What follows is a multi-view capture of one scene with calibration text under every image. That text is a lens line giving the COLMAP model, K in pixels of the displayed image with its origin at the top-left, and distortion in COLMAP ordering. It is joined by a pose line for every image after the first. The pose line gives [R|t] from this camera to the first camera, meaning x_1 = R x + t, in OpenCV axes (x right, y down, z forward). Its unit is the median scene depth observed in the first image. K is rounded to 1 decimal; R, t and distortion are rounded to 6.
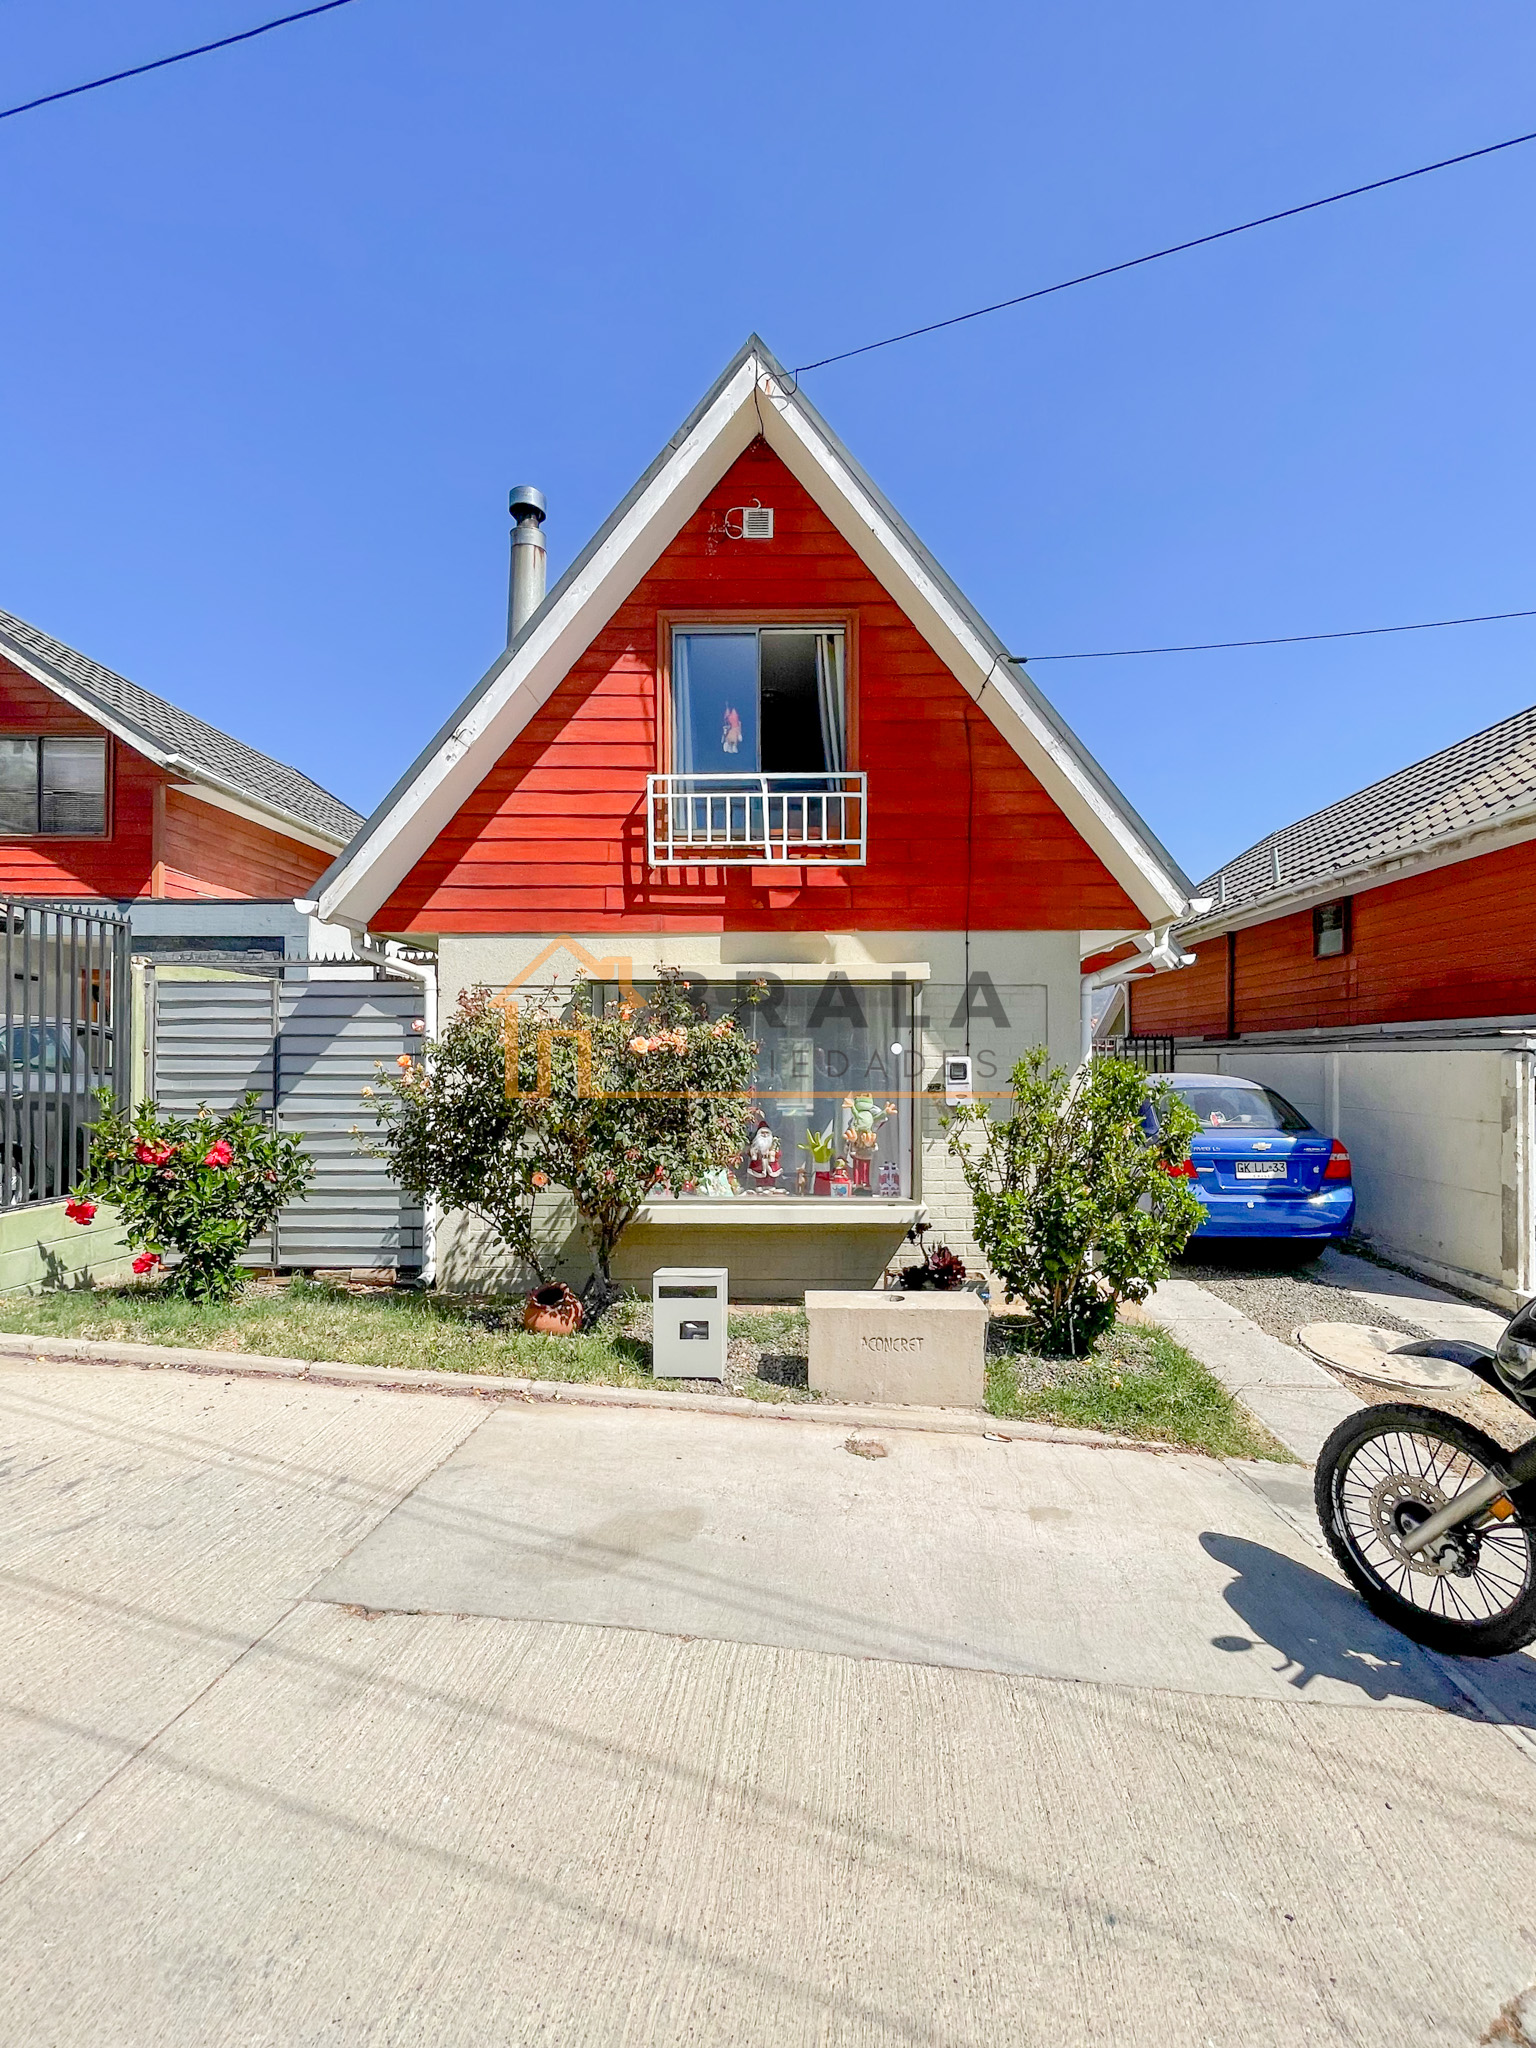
lens RADIAL K [[838.4, 0, 754.8], [0, 838.4, 1001.0], [0, 0, 1]] dist [-0.000084, 0.000045]
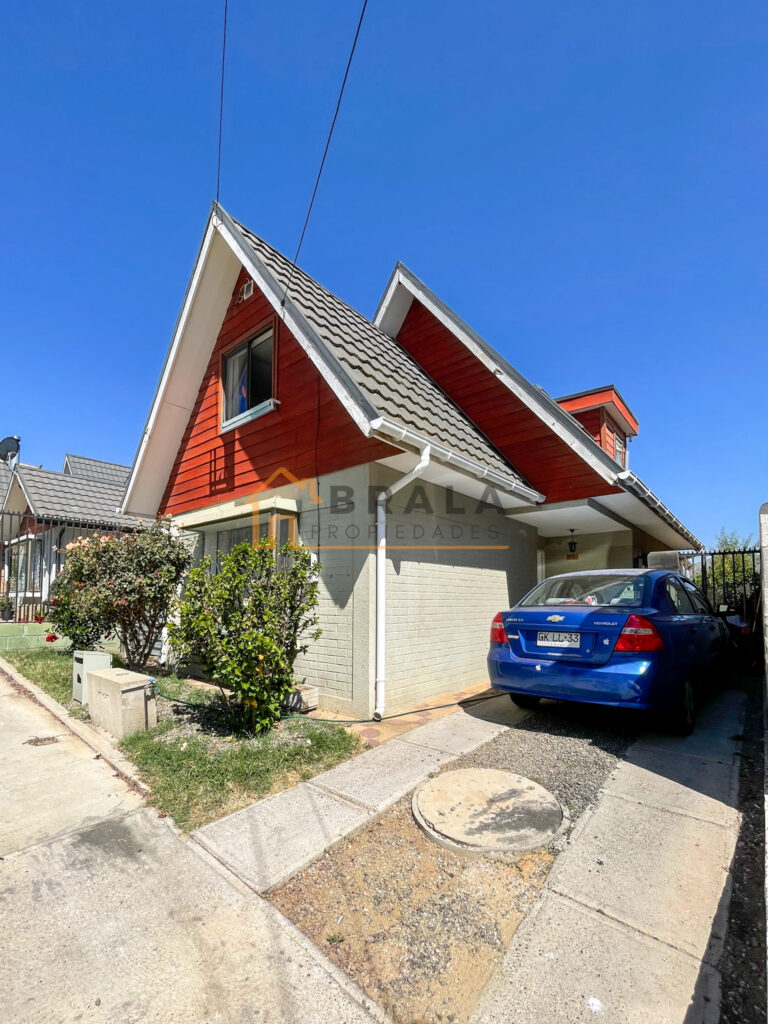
lens RADIAL K [[419.2, 0, 377.4], [0, 419.2, 500.5], [0, 0, 1]] dist [-0.000084, 0.000045]
pose [[0.808205, -0.128833, -0.574636, 0.871861], [0.020465, 0.981332, -0.191230, 0.134785], [0.588546, 0.142793, 0.795754, 0.409262]]
